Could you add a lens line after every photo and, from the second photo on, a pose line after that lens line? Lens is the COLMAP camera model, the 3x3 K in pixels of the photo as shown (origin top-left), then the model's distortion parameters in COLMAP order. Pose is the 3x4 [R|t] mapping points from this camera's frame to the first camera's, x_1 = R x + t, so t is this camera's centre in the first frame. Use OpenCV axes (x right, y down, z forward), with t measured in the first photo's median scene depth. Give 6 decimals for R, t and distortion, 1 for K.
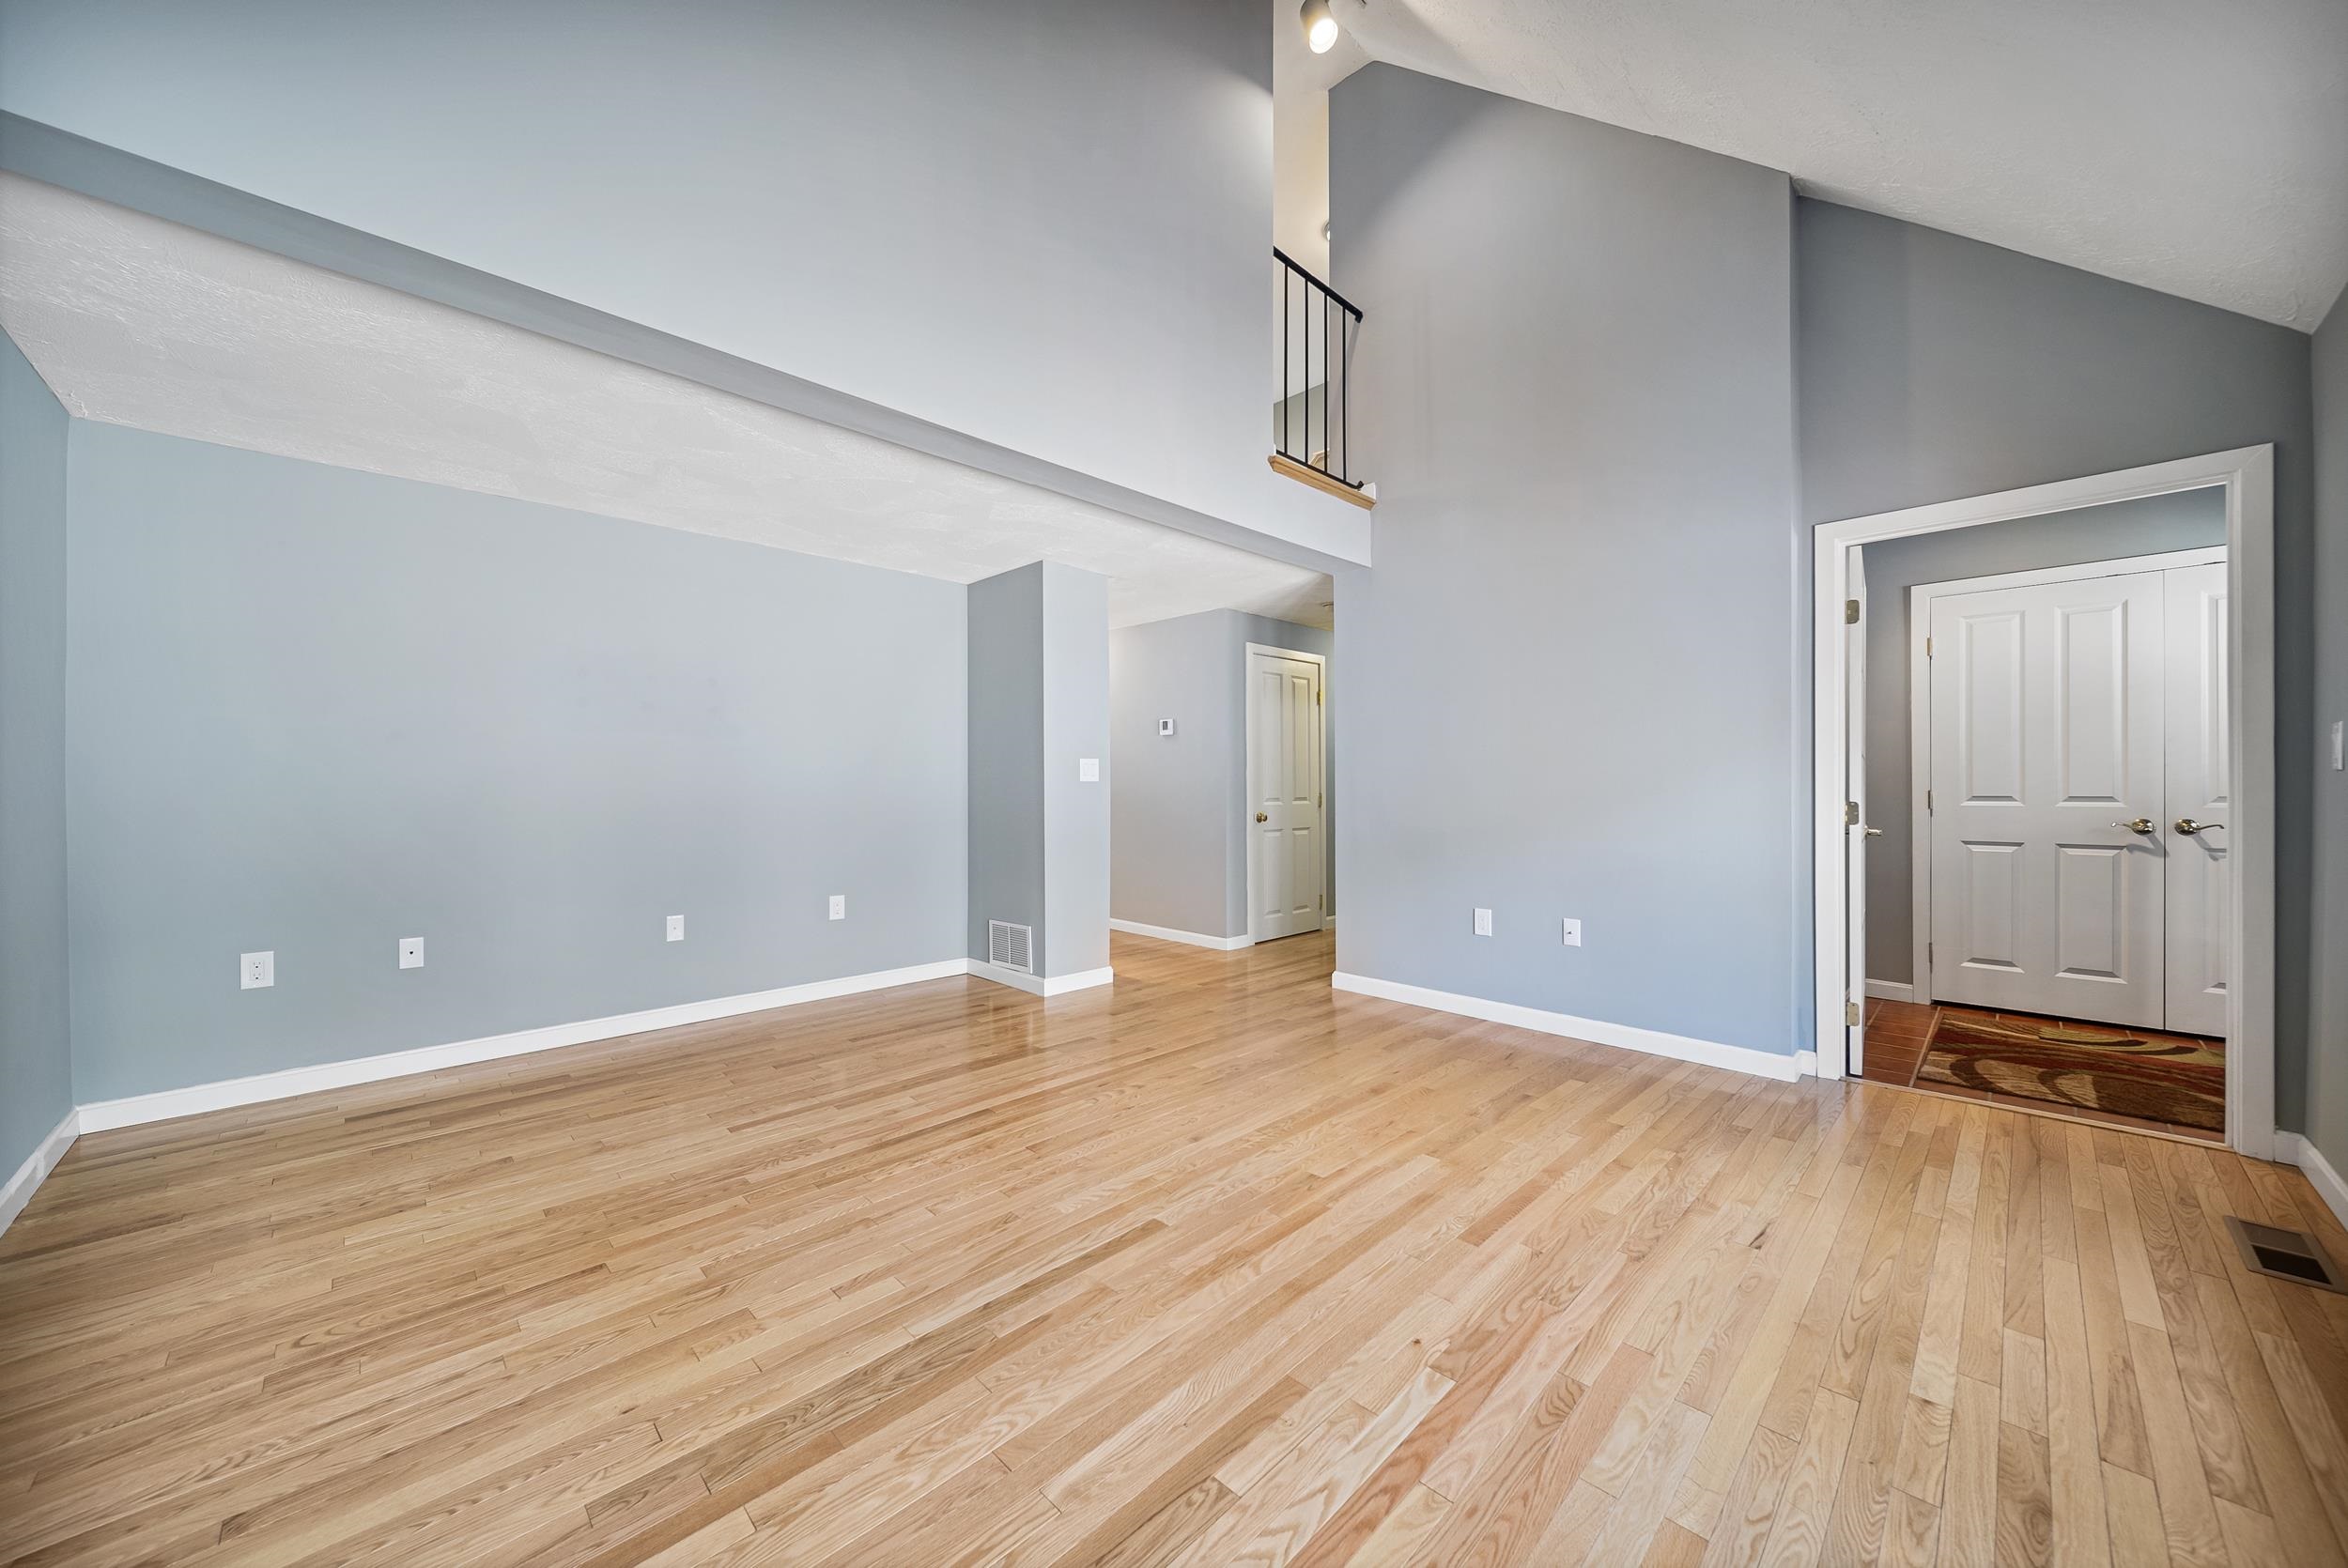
lens RADIAL K [[838.8, 0, 1174.0], [0, 838.8, 784.0], [0, 0, 1]] dist [-0.004109, -0.000302]
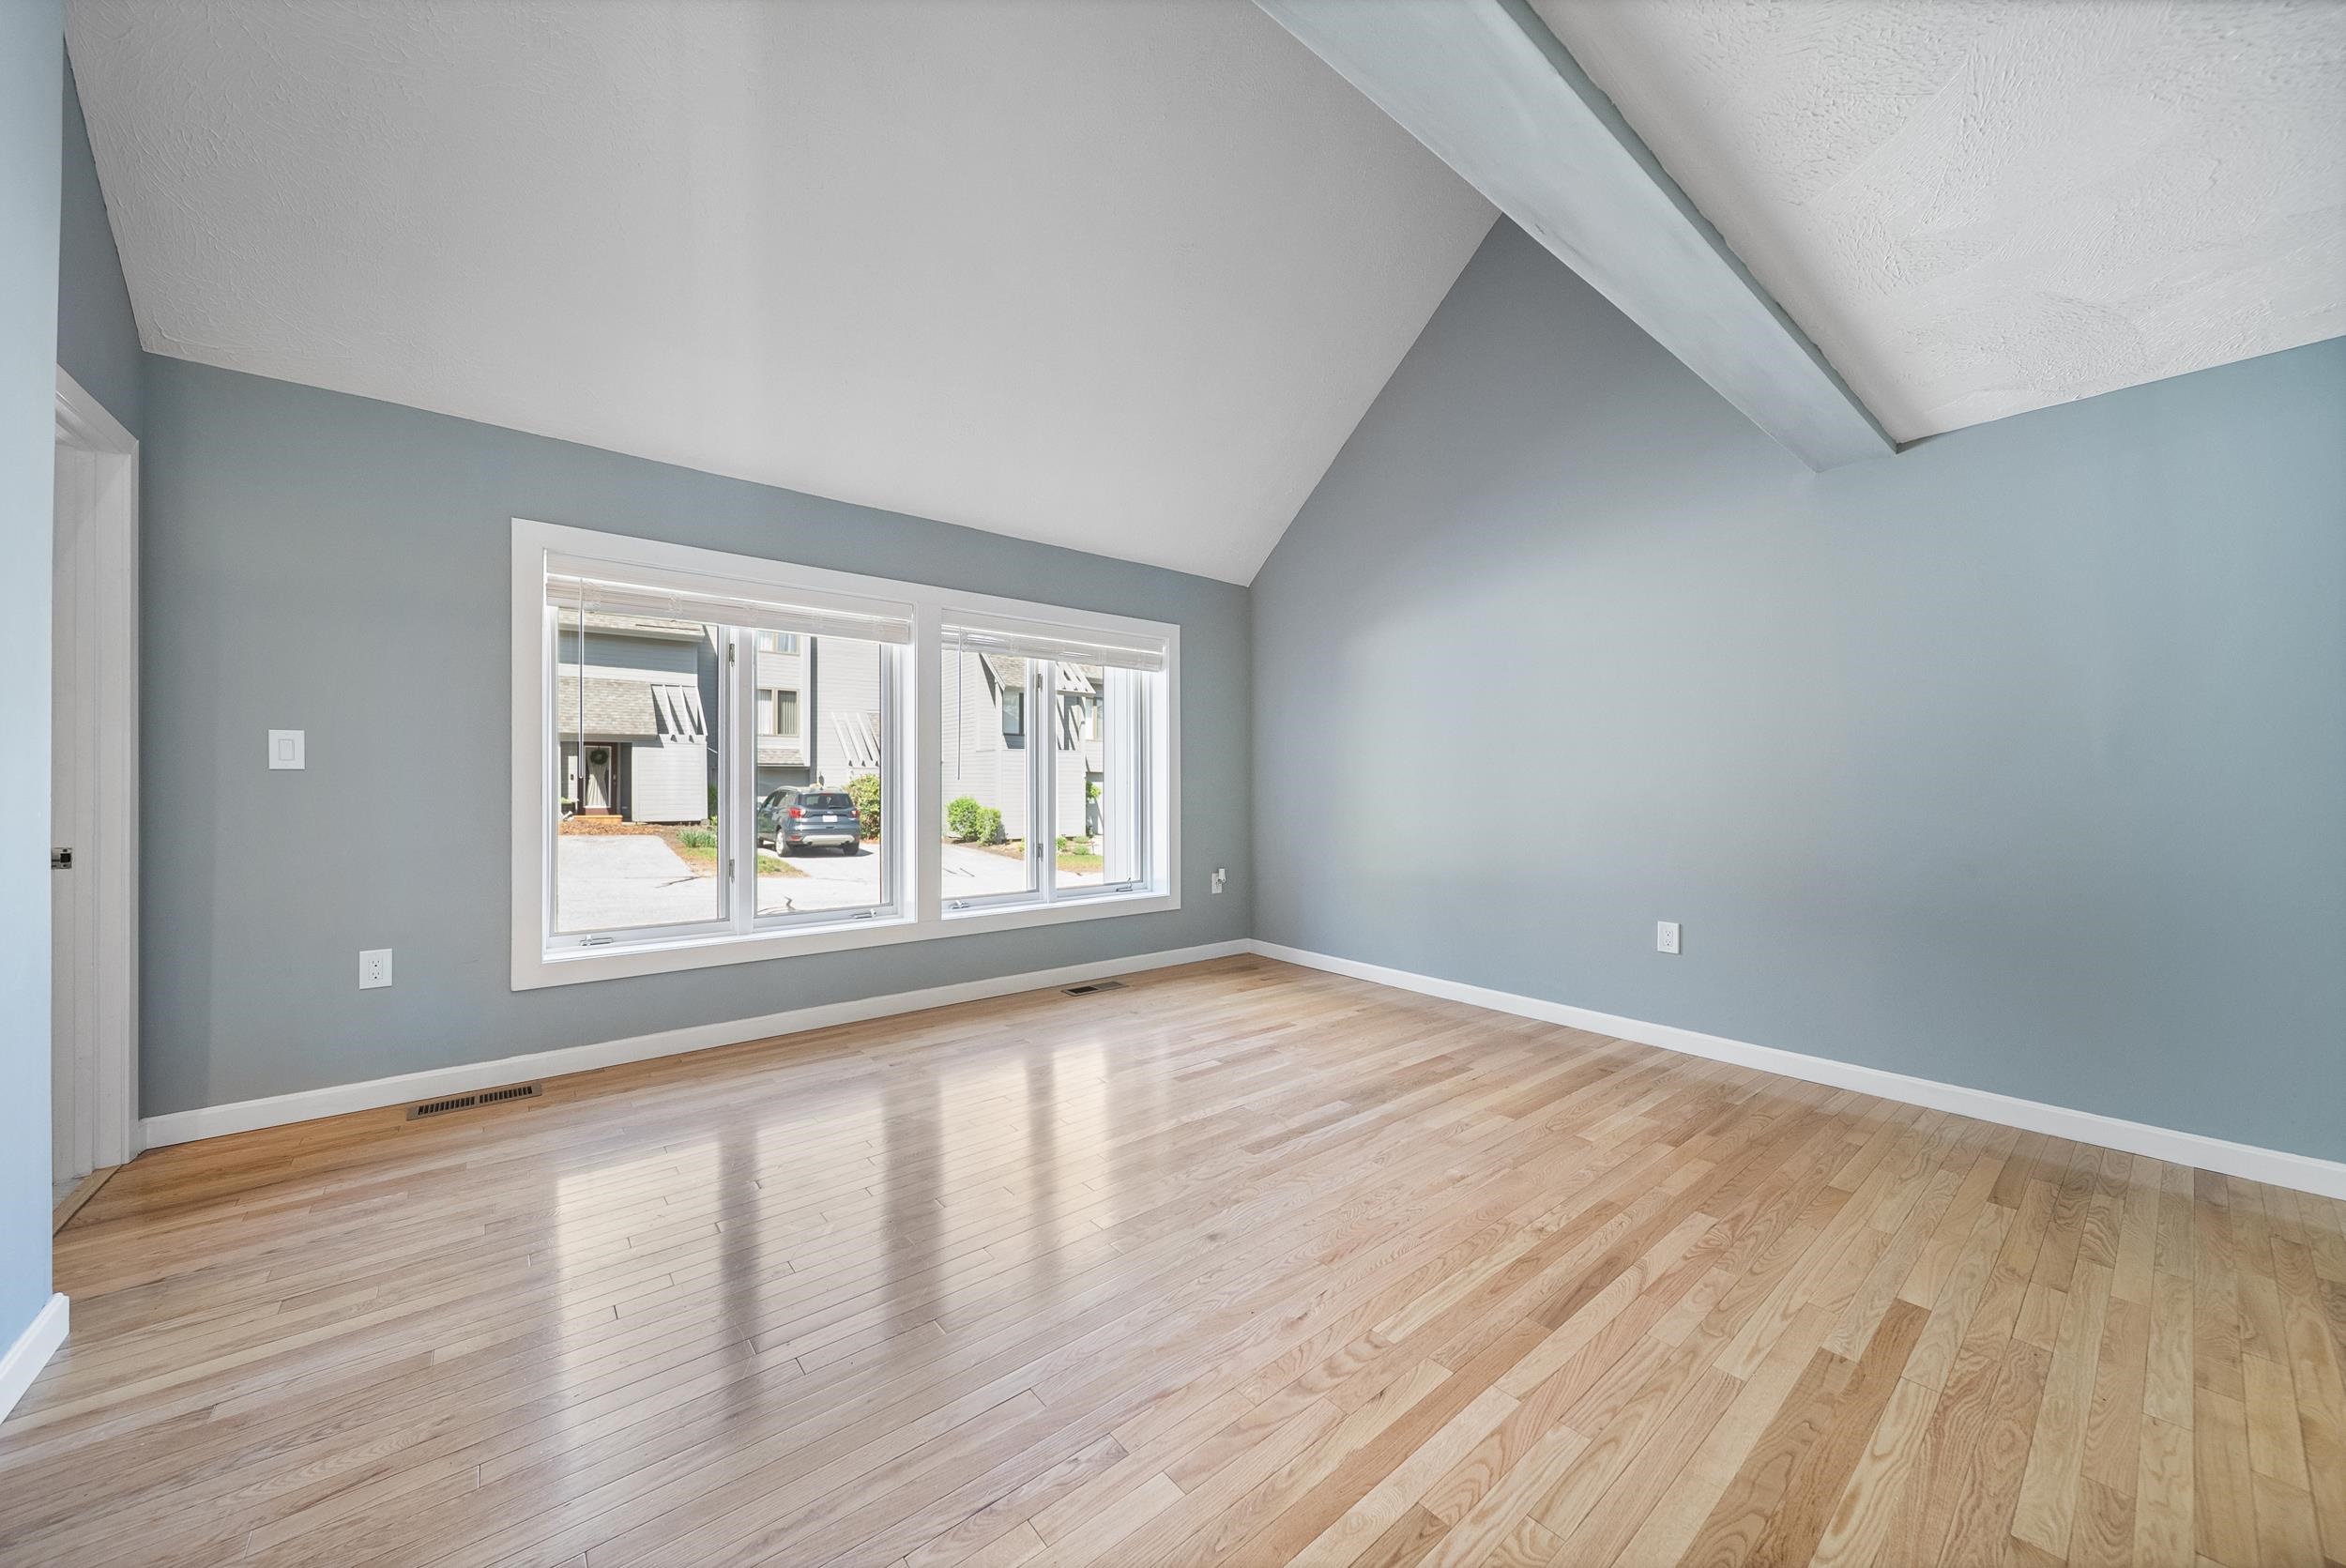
lens RADIAL K [[838.2, 0, 1173.0], [0, 838.2, 784.0], [0, 0, 1]] dist [-0.004109, -0.000302]
pose [[-0.996323, -0.001934, 0.085649, -0.007834], [-0.002008, 0.999998, -0.000777, 0.006906], [-0.085648, -0.000946, -0.996325, 1.587733]]
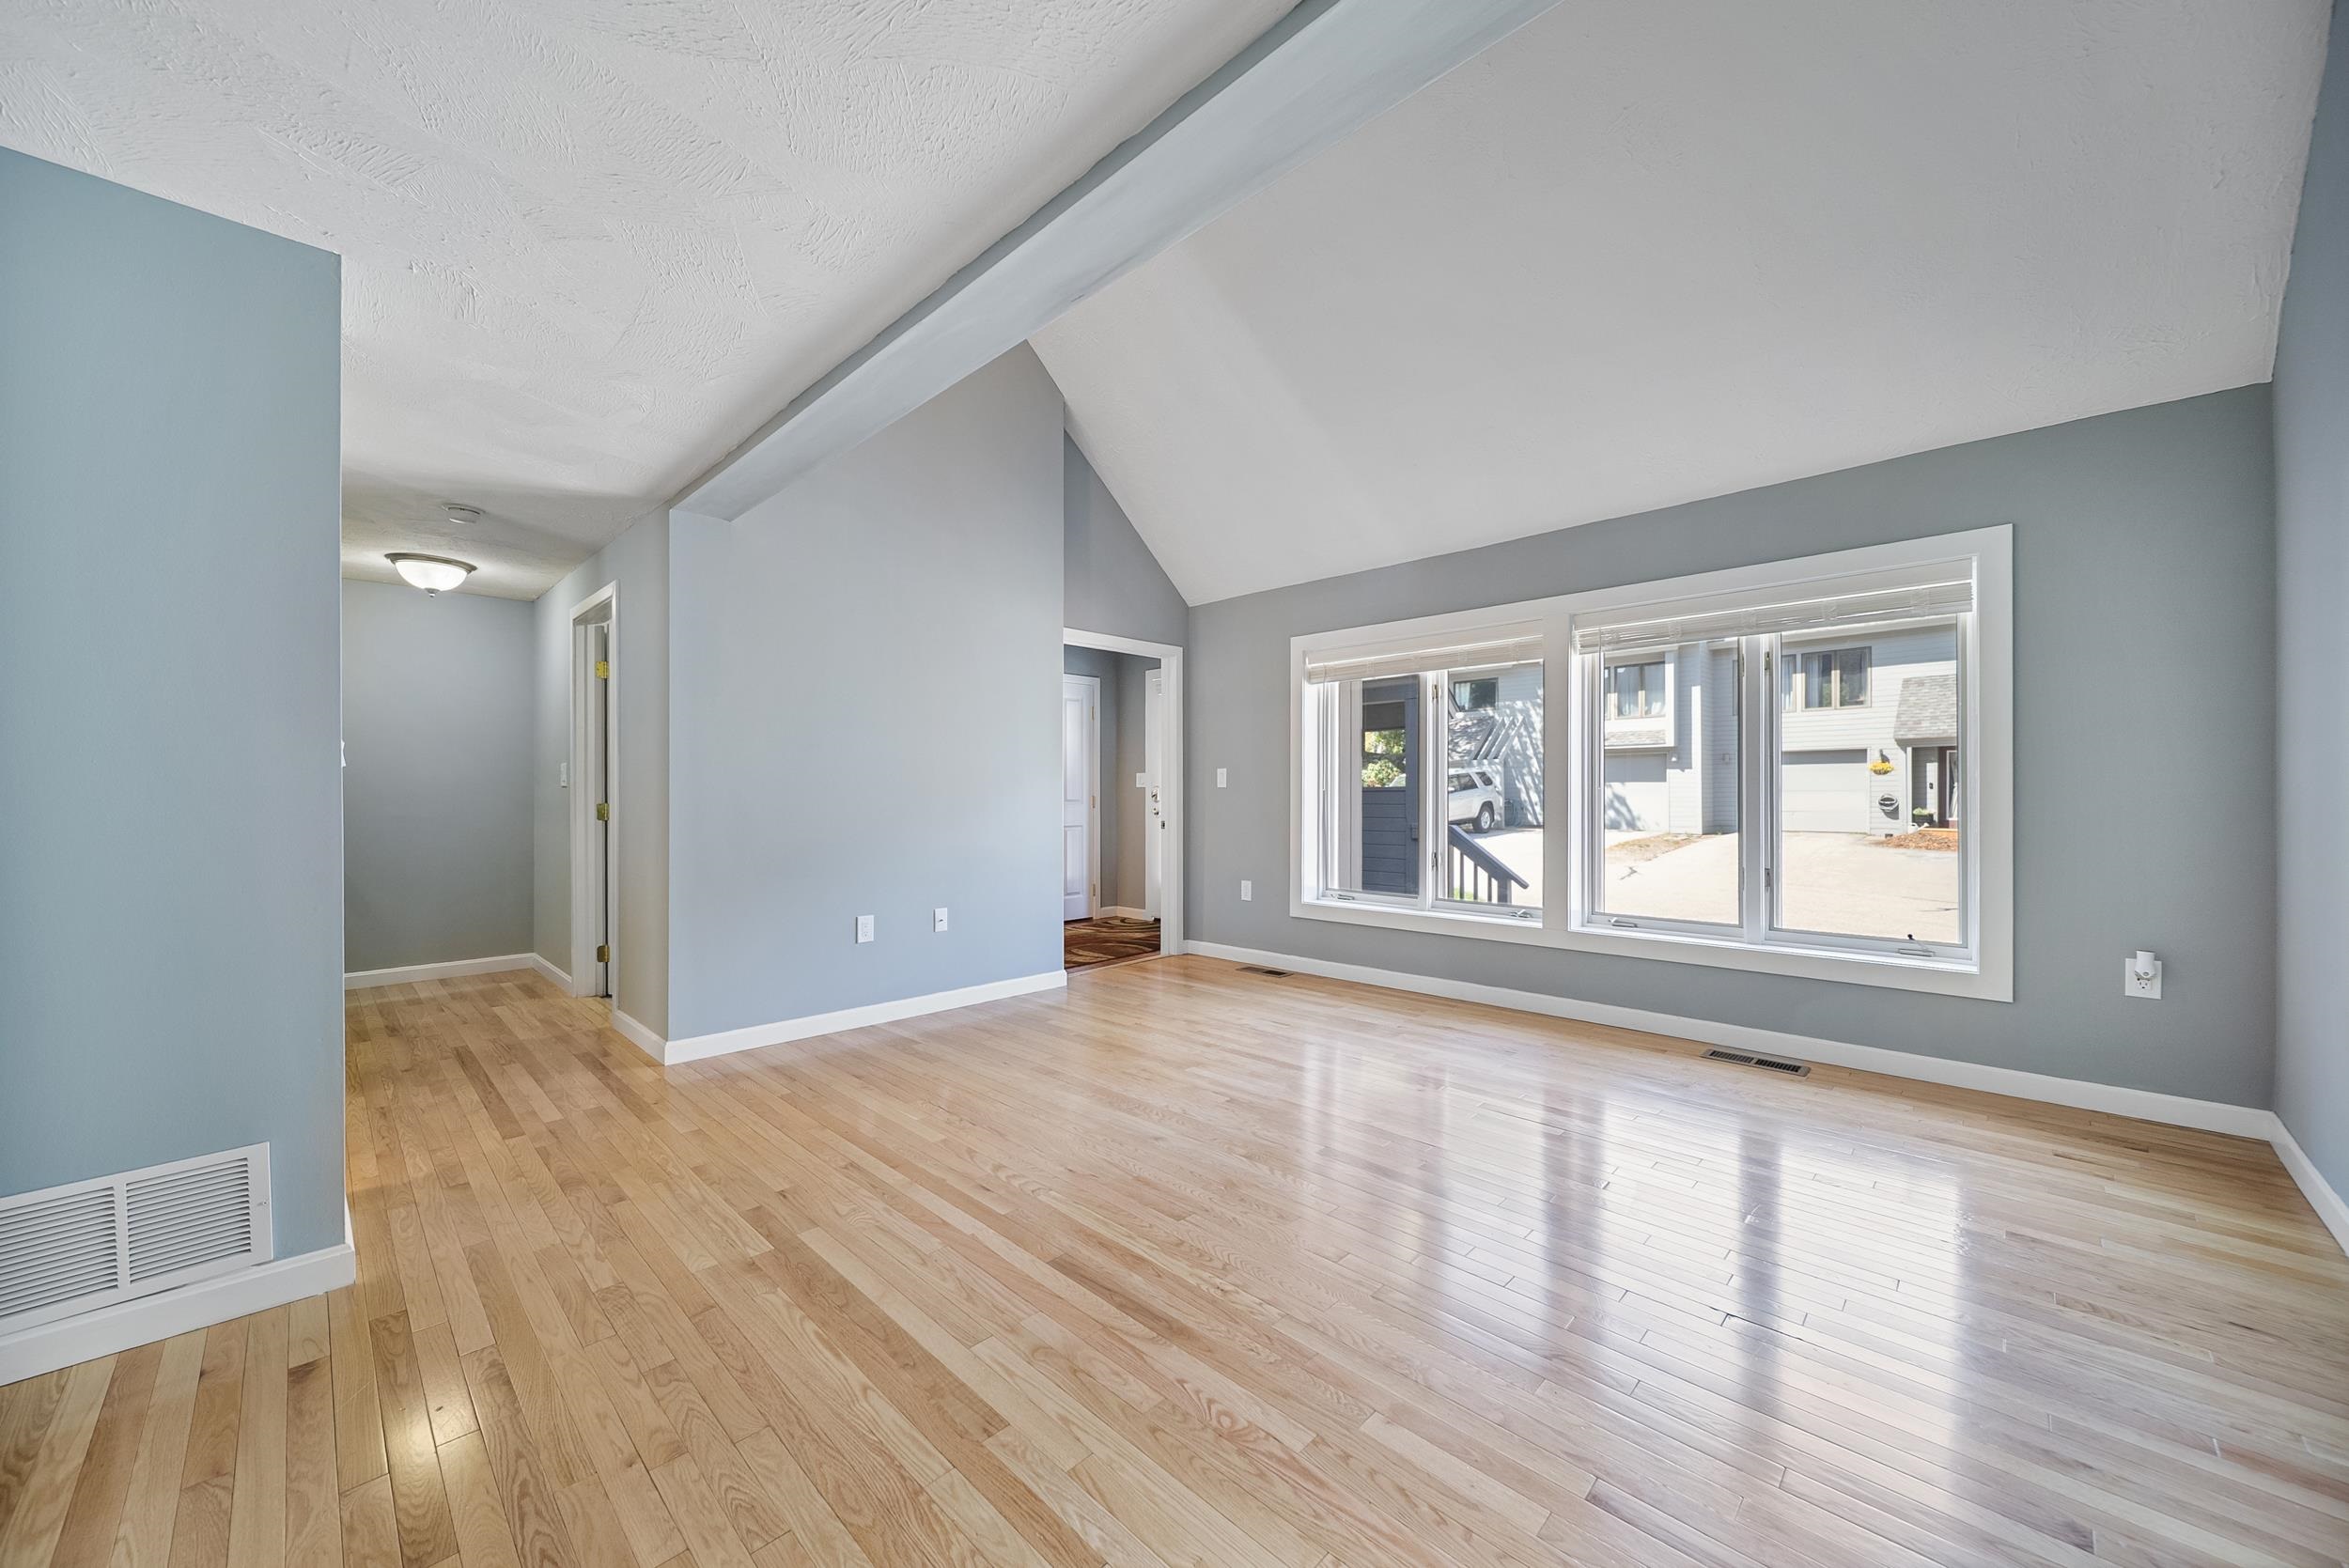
lens RADIAL K [[861.7, 0, 1174.5], [0, 861.7, 784.0], [0, 0, 1]] dist [-0.002154, -0.000133]
pose [[-0.018942, 0.011833, 0.999751, -0.917840], [0.001488, 0.999929, -0.011807, 0.007346], [-0.999819, 0.001264, -0.018958, 0.899865]]
